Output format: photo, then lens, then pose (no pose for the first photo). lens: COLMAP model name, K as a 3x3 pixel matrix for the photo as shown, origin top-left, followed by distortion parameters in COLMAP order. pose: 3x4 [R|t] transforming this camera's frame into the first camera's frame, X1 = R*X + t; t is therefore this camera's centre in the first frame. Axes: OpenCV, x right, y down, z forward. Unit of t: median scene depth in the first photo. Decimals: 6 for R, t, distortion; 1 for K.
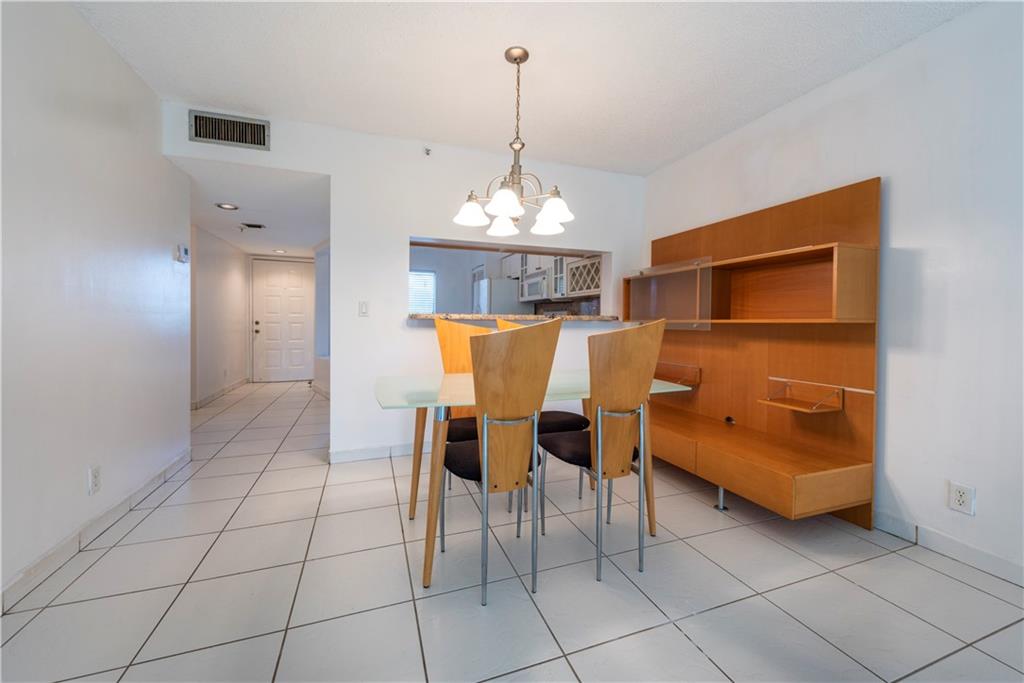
lens RADIAL K [[408.0, 0, 521.3], [0, 408.0, 321.1], [0, 0, 1]] dist [0.000016, 0.000038]
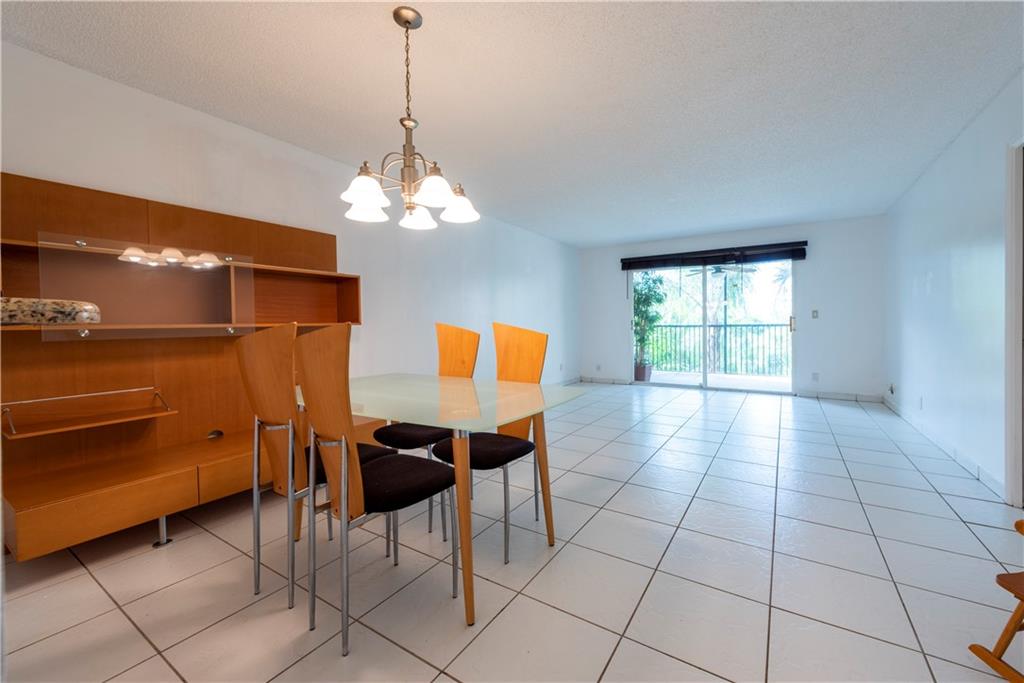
lens RADIAL K [[403.4, 0, 532.2], [0, 403.4, 337.2], [0, 0, 1]] dist [0.000162, 0.000030]
pose [[-0.605893, -0.028553, 0.795033, -0.588283], [0.004966, 0.999200, 0.039671, -0.004824], [-0.795530, 0.027984, -0.605267, 0.900816]]
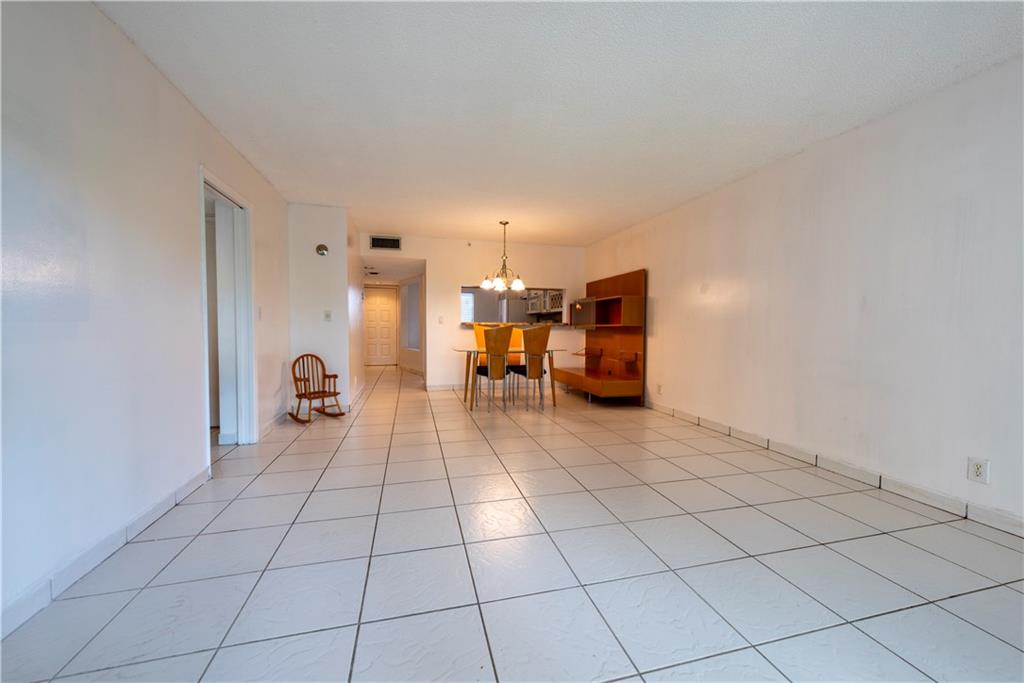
lens RADIAL K [[394.6, 0, 518.8], [0, 394.6, 343.3], [0, 0, 1]] dist [0.000764, 0.000125]
pose [[0.995477, 0.002668, -0.094964, 0.216642], [0.001151, 0.999194, 0.040137, 0.008444], [0.094995, -0.040065, 0.994671, -1.017887]]
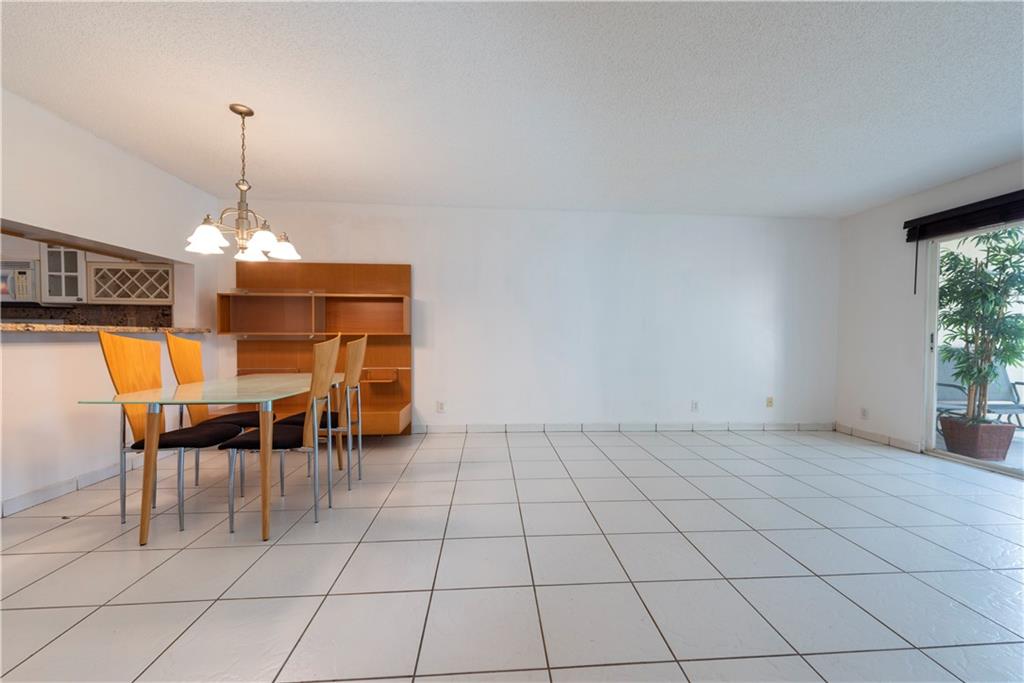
lens RADIAL K [[394.6, 0, 518.8], [0, 394.6, 343.3], [0, 0, 1]] dist [0.000764, 0.000125]
pose [[0.285242, -0.025092, 0.958127, -0.597060], [-0.003666, 0.999621, 0.027270, -0.005917], [-0.958449, -0.011291, 0.285042, -0.062925]]
